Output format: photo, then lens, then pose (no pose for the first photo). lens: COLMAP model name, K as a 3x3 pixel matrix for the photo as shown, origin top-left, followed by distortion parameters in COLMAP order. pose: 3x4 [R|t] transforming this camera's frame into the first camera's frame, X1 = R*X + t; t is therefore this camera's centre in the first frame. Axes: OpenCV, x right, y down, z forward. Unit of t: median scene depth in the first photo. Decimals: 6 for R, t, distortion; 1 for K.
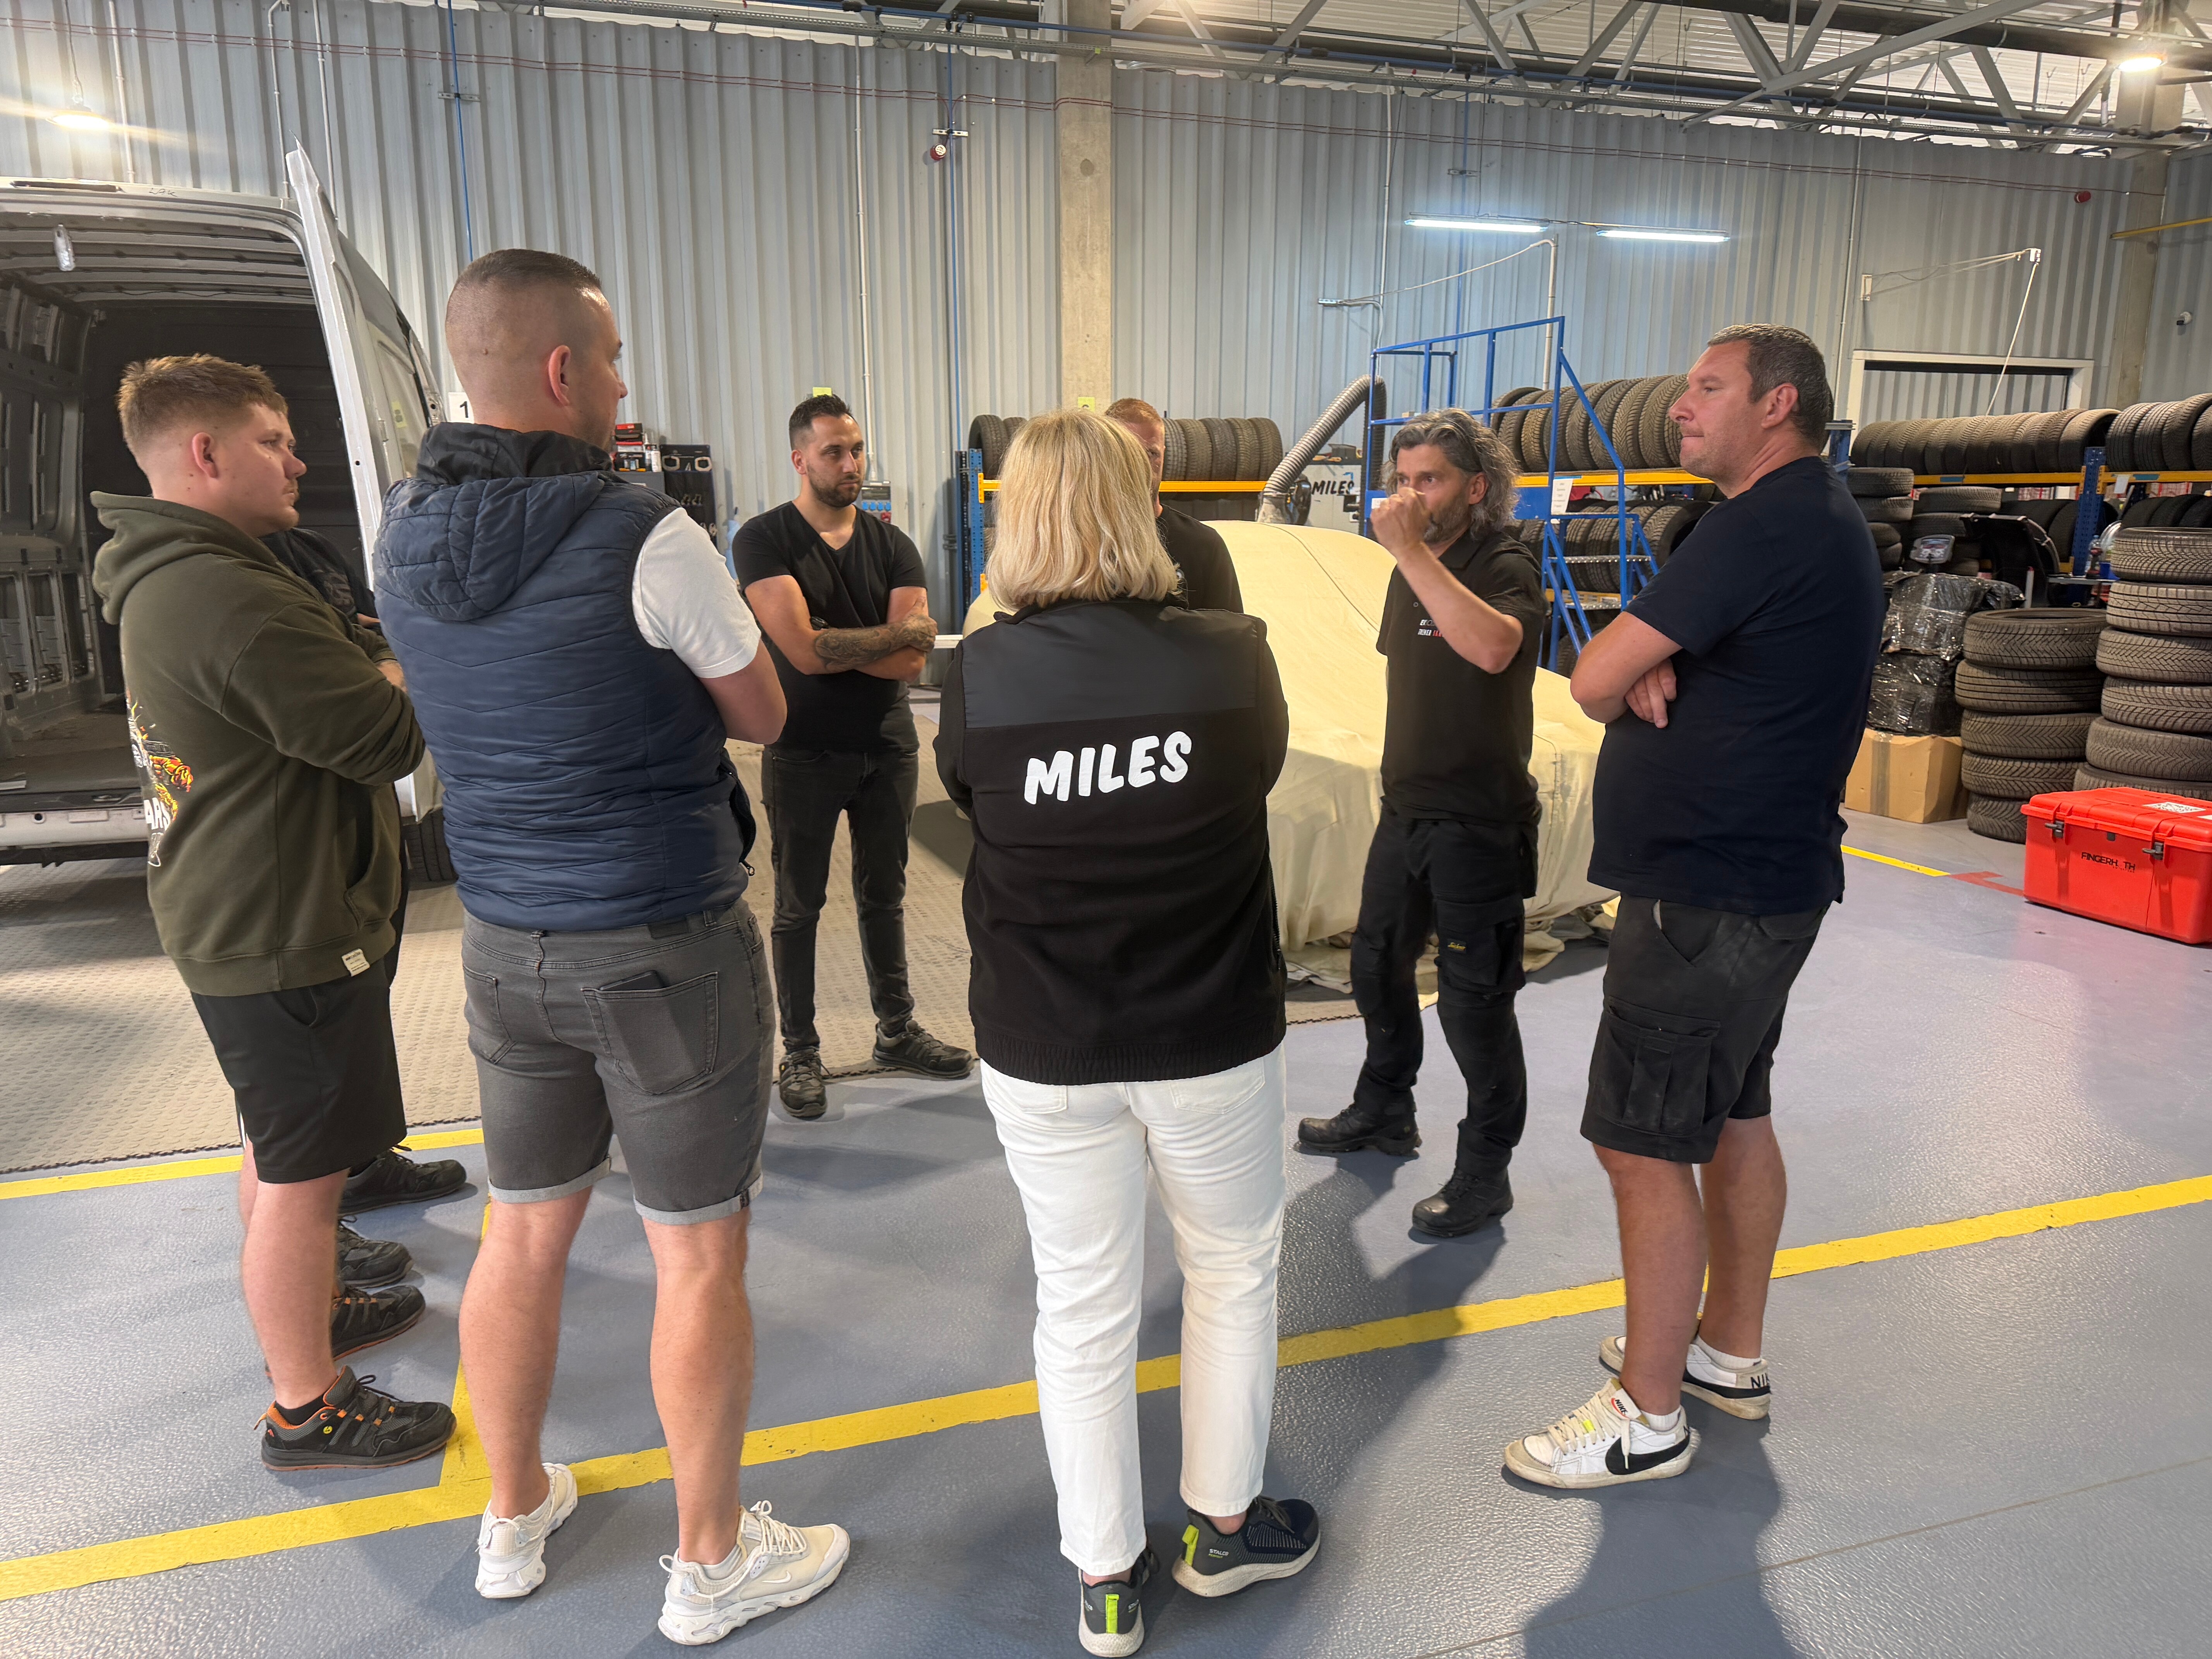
lens RADIAL K [[1589.4, 0, 1106.0], [0, 1589.4, 829.5], [0, 0, 1]] dist [0.035076, -0.043014]
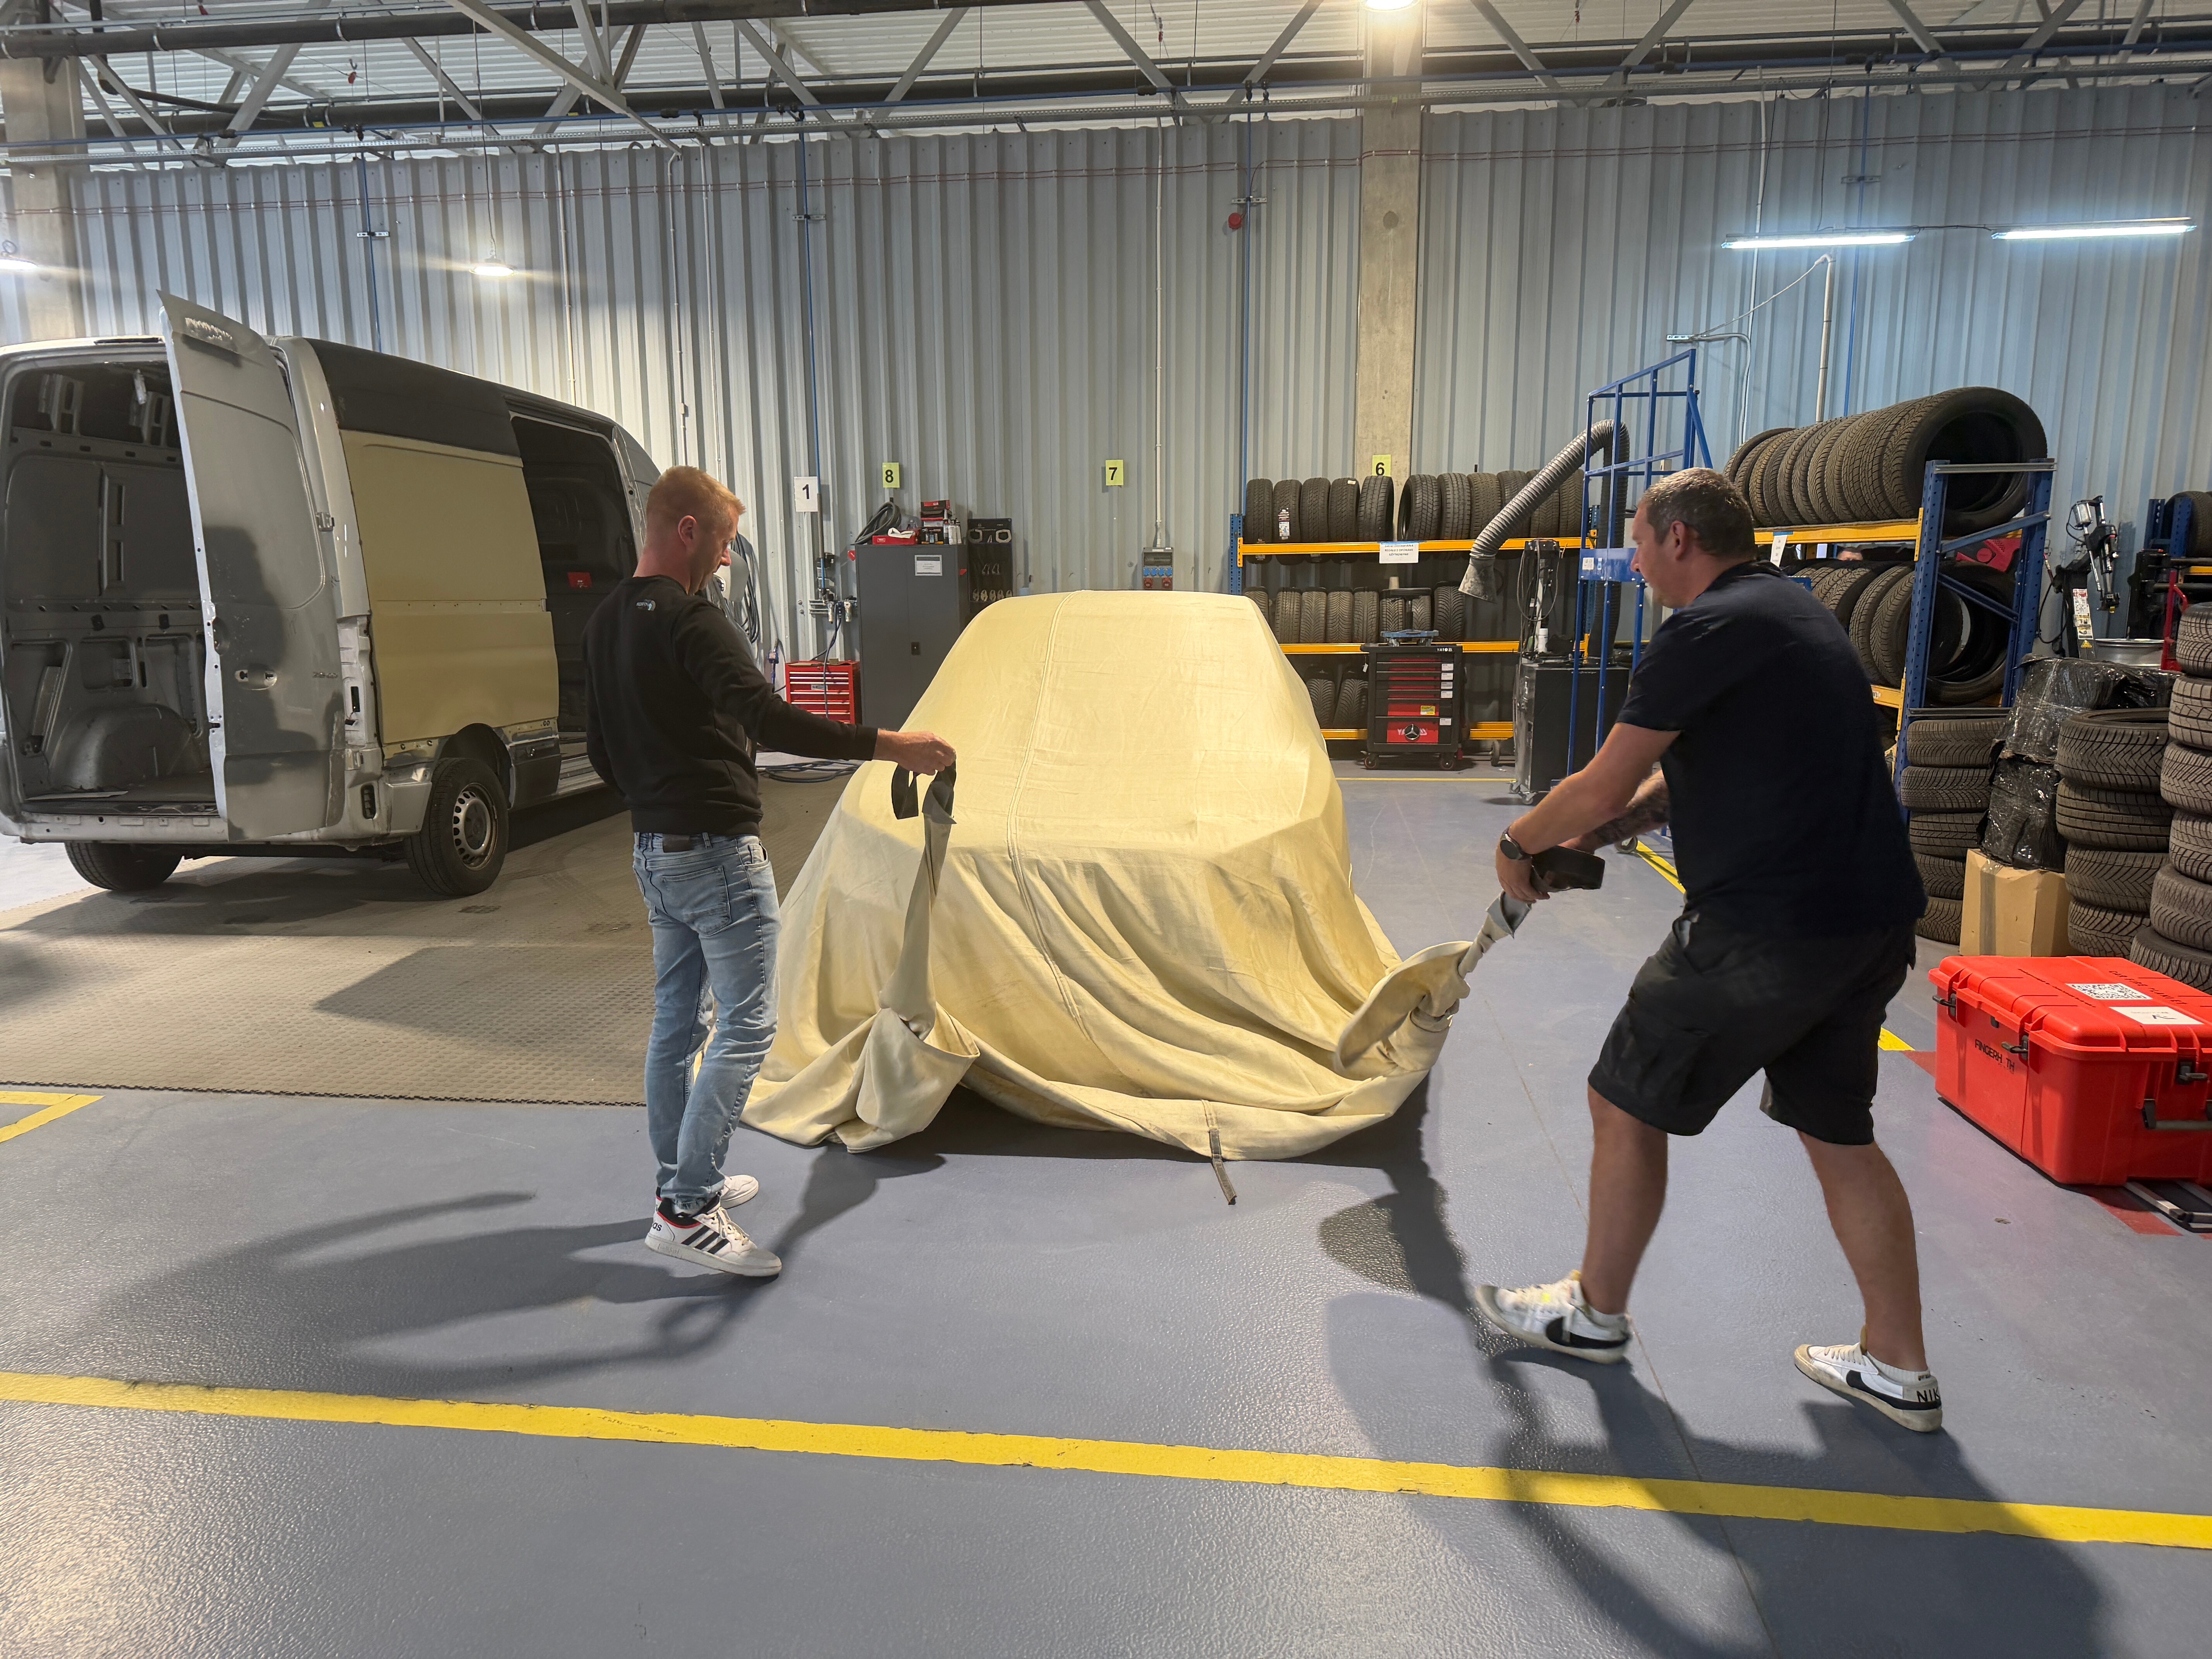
lens RADIAL K [[1532.6, 0, 1111.4], [0, 1532.6, 855.2], [0, 0, 1]] dist [0.006400, -0.005157]
pose [[0.902155, 0.072826, -0.425220, 0.267715], [-0.077844, 0.996950, 0.005588, -0.022174], [0.424330, 0.028059, 0.905073, 0.097720]]
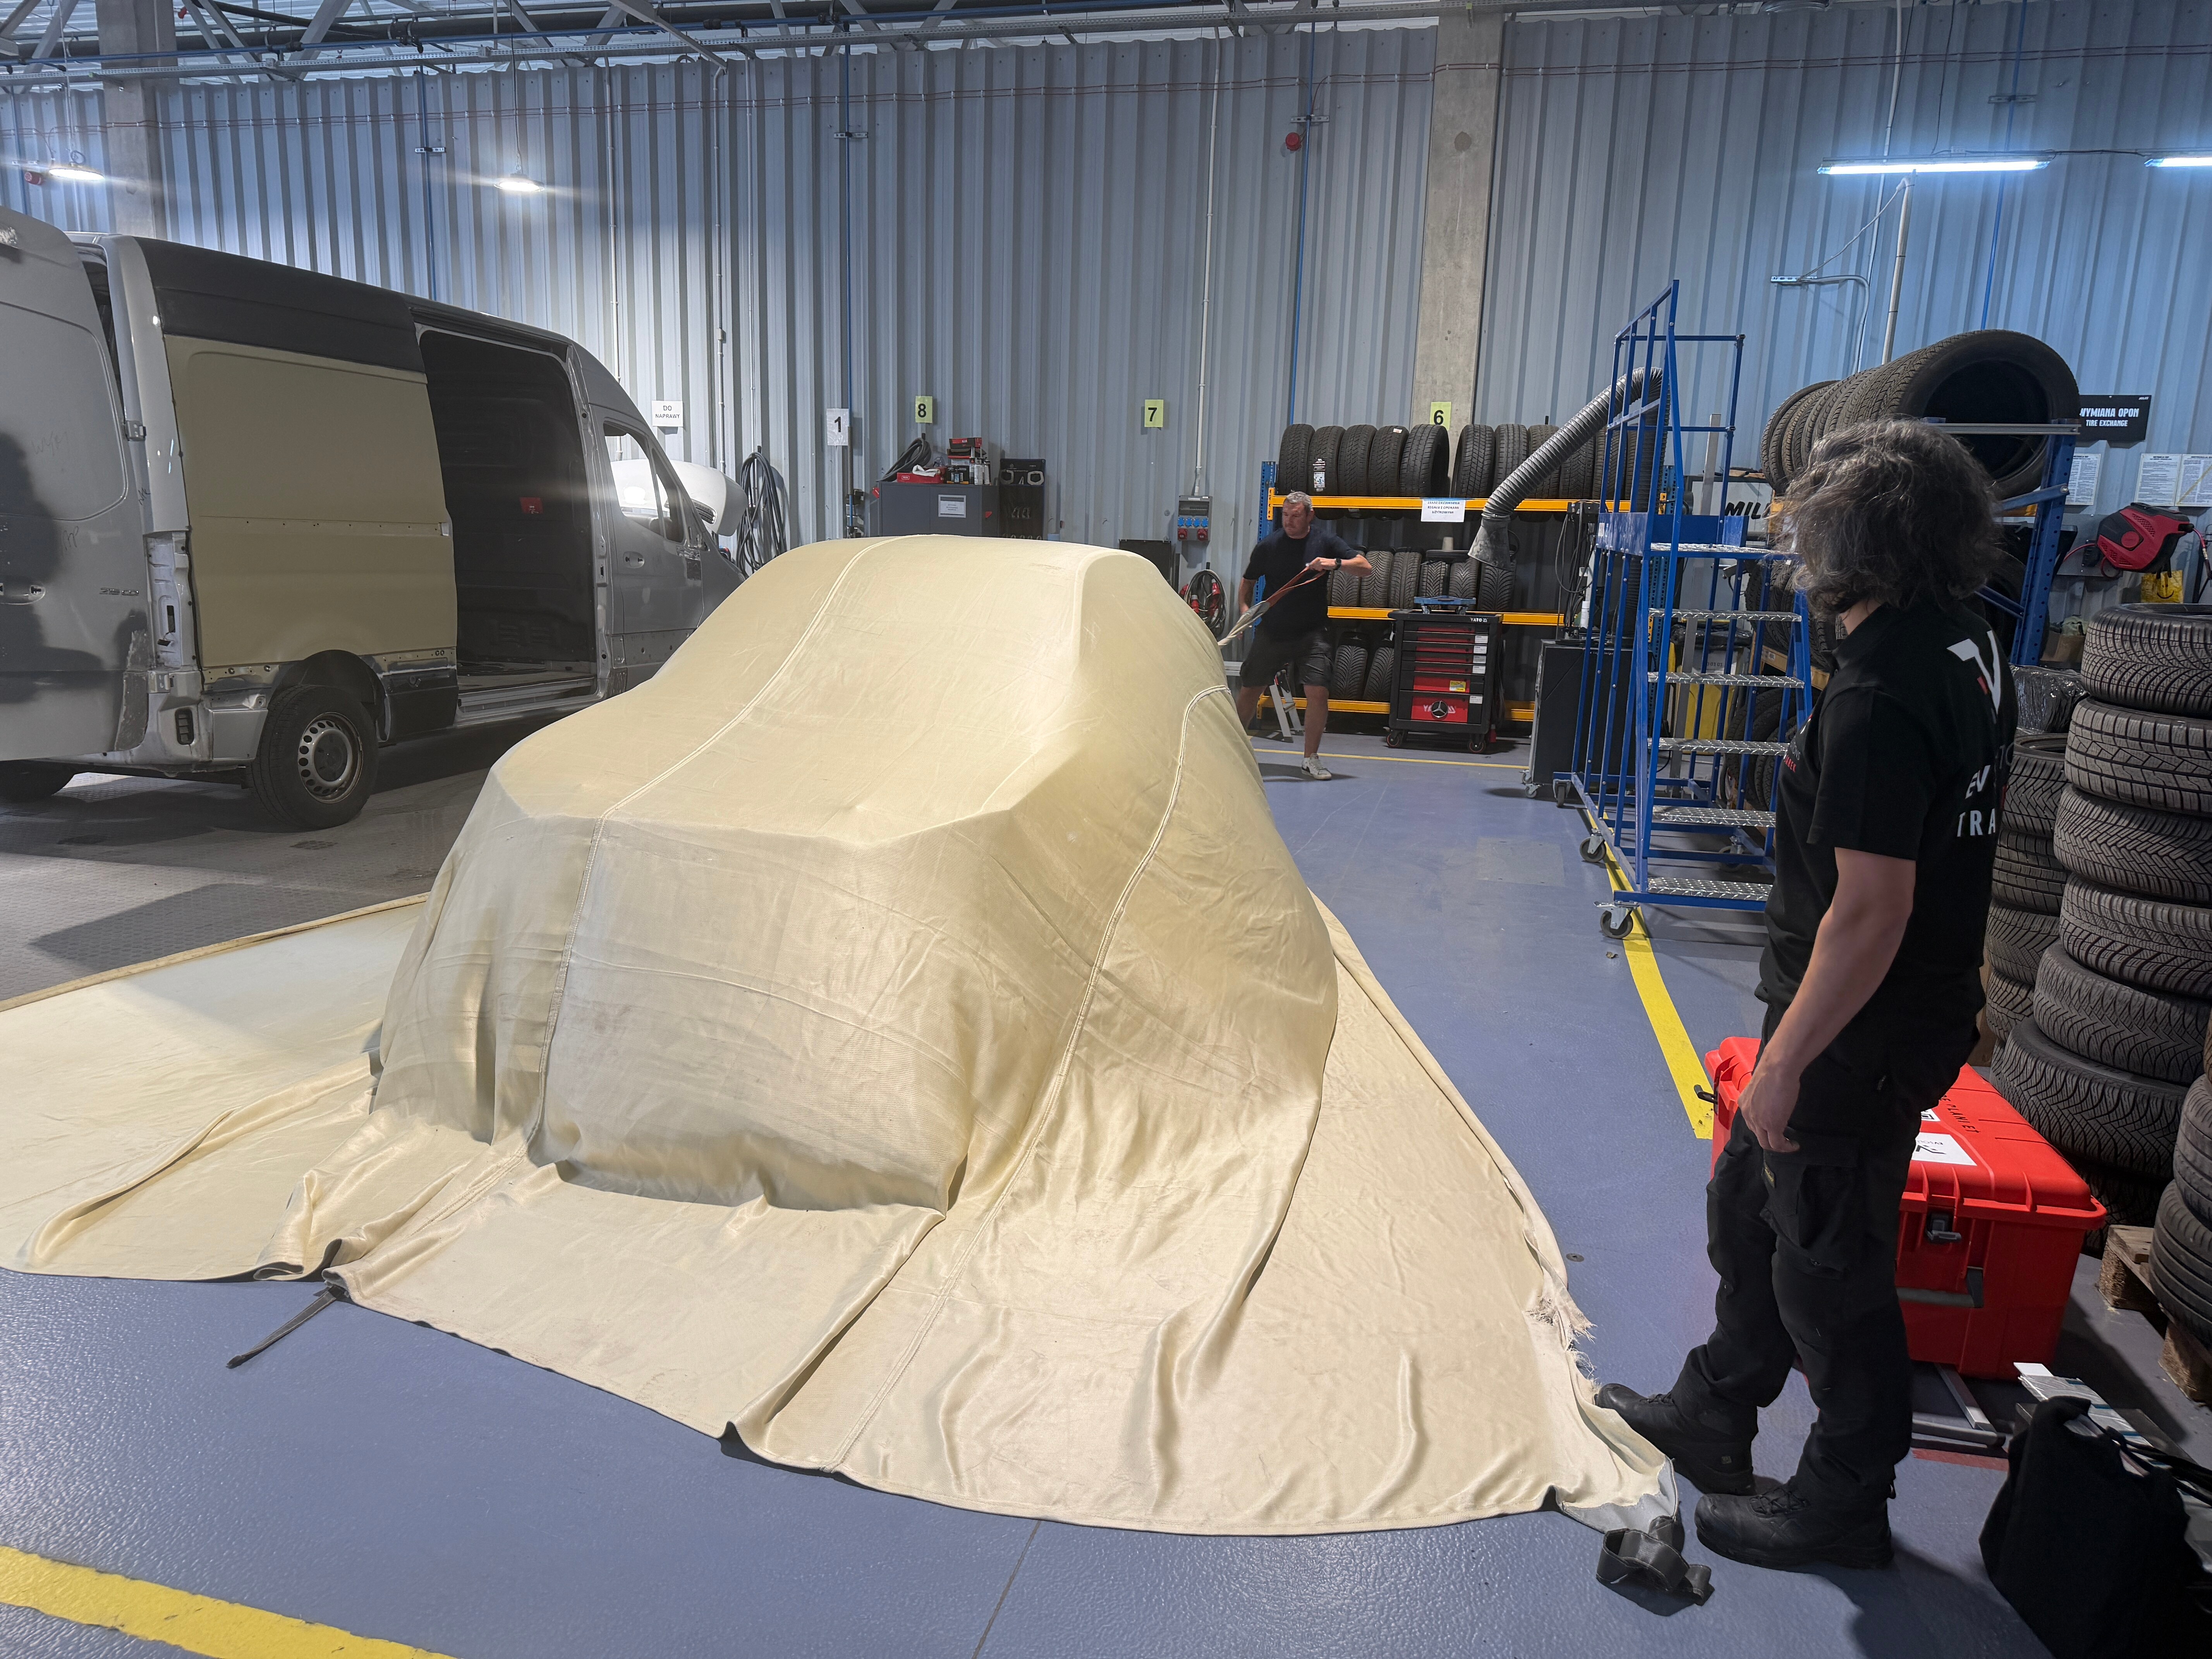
lens RADIAL K [[1539.2, 0, 1134.7], [0, 1539.2, 842.0], [0, 0, 1]] dist [-0.000519, 0.000339]
pose [[0.836883, 0.138194, -0.529651, 0.349181], [-0.137337, 0.989666, 0.041218, -0.044732], [0.529873, 0.038246, 0.847214, 0.208260]]
